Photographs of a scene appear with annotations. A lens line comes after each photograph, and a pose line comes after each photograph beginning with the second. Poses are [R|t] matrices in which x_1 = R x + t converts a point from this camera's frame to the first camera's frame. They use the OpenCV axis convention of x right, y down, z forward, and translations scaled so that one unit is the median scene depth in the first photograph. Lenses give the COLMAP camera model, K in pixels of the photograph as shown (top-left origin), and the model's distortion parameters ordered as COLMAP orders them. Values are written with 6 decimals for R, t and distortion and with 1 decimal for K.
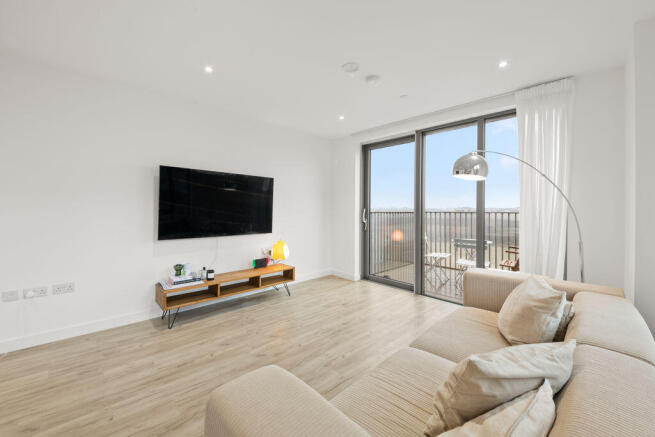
lens RADIAL K [[260.8, 0, 332.9], [0, 260.8, 208.2], [0, 0, 1]] dist [-0.002701, -0.000774]
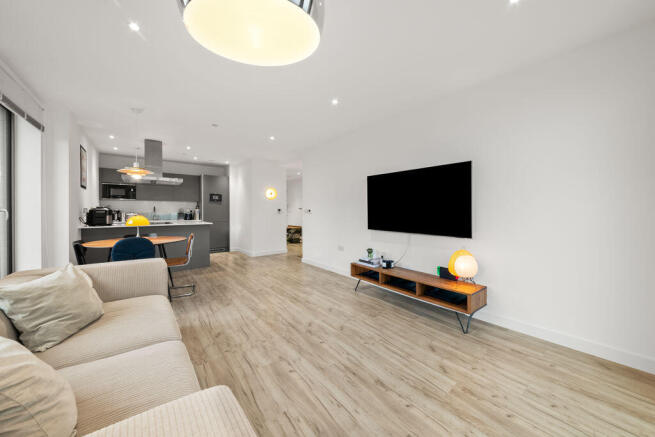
lens RADIAL K [[249.1, 0, 339.2], [0, 249.1, 210.0], [0, 0, 1]] dist [-0.001206, -0.000574]
pose [[-0.118640, -0.011152, -0.992875, 0.633173], [-0.005981, 0.999927, -0.010516, 0.037985], [0.992919, 0.004691, -0.118698, 0.944903]]
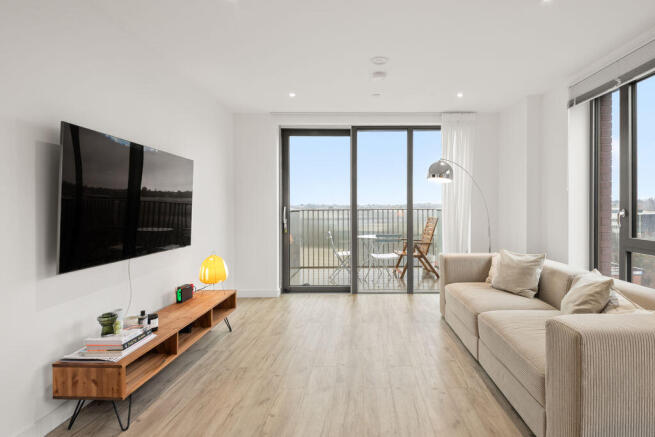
lens RADIAL K [[327.4, 0, 368.3], [0, 327.4, 204.3], [0, 0, 1]] dist [-0.000604, -0.002234]
pose [[0.700884, -0.003578, 0.713266, -0.672446], [0.005567, 0.999984, -0.000455, -0.005299], [-0.713253, 0.004289, 0.700893, 0.141201]]
